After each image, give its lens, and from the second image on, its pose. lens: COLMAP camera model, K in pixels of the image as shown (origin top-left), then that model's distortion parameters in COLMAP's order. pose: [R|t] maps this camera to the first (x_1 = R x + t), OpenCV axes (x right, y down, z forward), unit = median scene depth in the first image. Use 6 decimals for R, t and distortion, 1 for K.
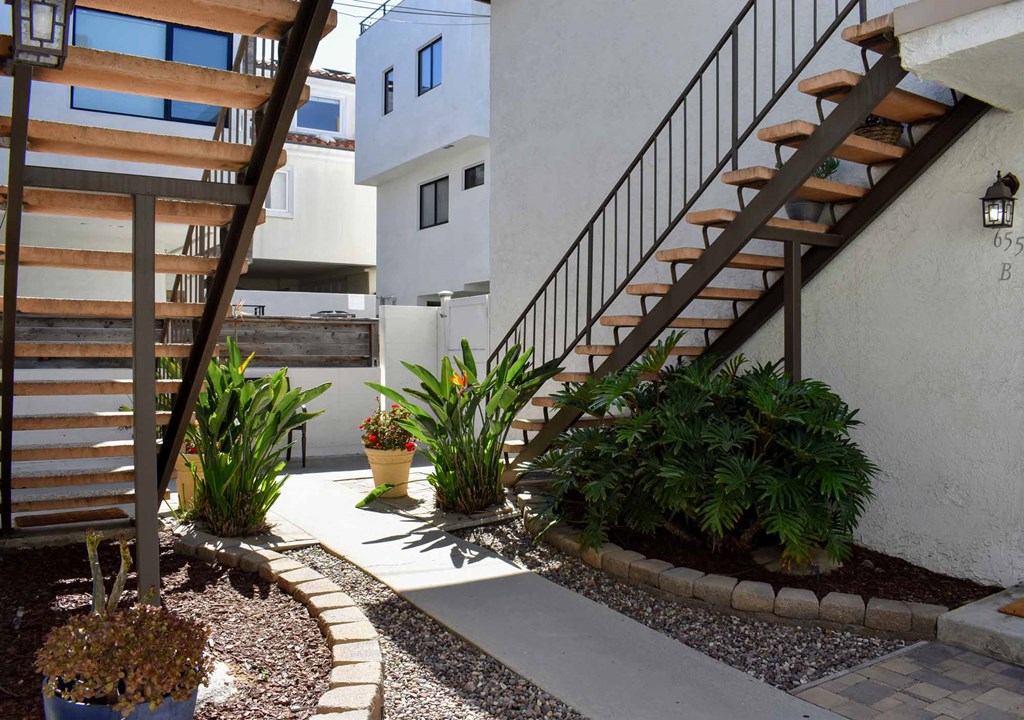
lens RADIAL K [[799.6, 0, 512.0], [0, 799.6, 360.0], [0, 0, 1]] dist [-0.095100, 0.006157]
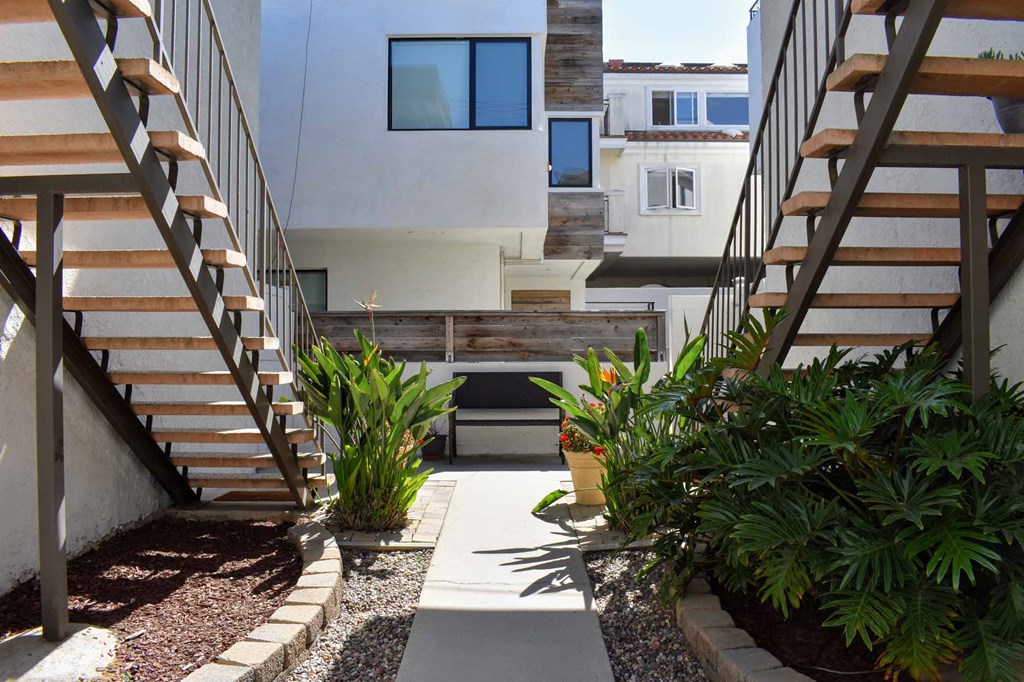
lens RADIAL K [[779.7, 0, 512.0], [0, 779.7, 341.0], [0, 0, 1]] dist [-0.076611, 0.000142]
pose [[0.848471, -0.009168, -0.529162, 0.334784], [-0.000668, 0.999831, -0.018395, 0.002636], [0.529241, 0.015961, 0.848321, 0.265402]]
